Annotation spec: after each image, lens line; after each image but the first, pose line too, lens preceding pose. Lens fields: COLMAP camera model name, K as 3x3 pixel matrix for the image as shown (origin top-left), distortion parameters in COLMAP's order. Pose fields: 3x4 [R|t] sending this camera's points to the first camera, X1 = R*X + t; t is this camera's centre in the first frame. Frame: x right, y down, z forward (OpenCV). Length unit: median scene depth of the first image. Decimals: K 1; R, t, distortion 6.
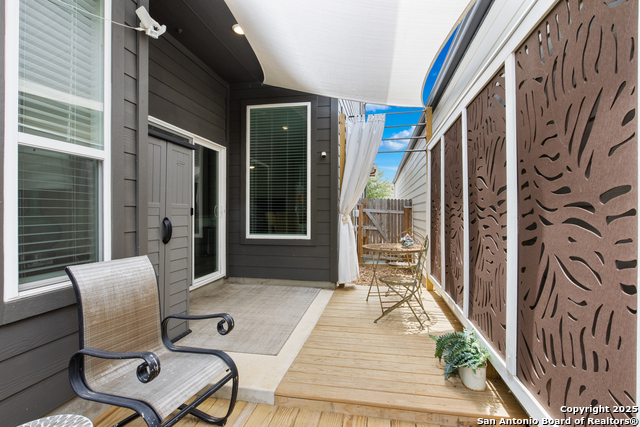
lens RADIAL K [[321.3, 0, 319.7], [0, 321.3, 208.1], [0, 0, 1]] dist [-0.004061, -0.000692]
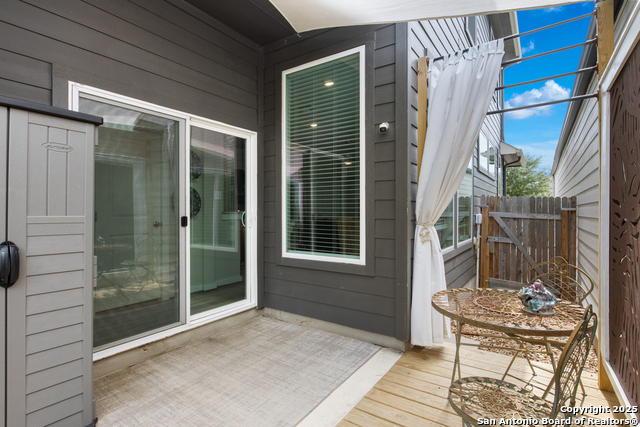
lens RADIAL K [[321.3, 0, 321.5], [0, 321.3, 211.2], [0, 0, 1]] dist [-0.004061, -0.000692]
pose [[0.915959, -0.002130, -0.401266, 0.140805], [0.006570, 0.999931, 0.009688, -0.014258], [0.401218, -0.011510, 0.915910, 0.384642]]
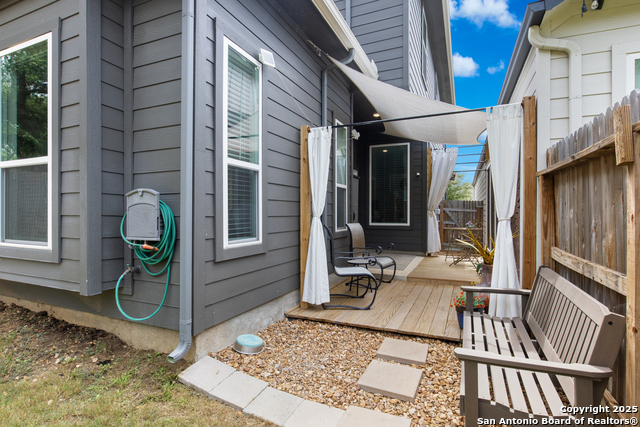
lens RADIAL K [[321.3, 0, 323.6], [0, 321.3, 214.8], [0, 0, 1]] dist [-0.004061, -0.000692]
pose [[0.974989, -0.000150, -0.222255, -0.090606], [0.003649, 0.999876, 0.015333, 0.013035], [0.222225, -0.015760, 0.974868, -0.691352]]
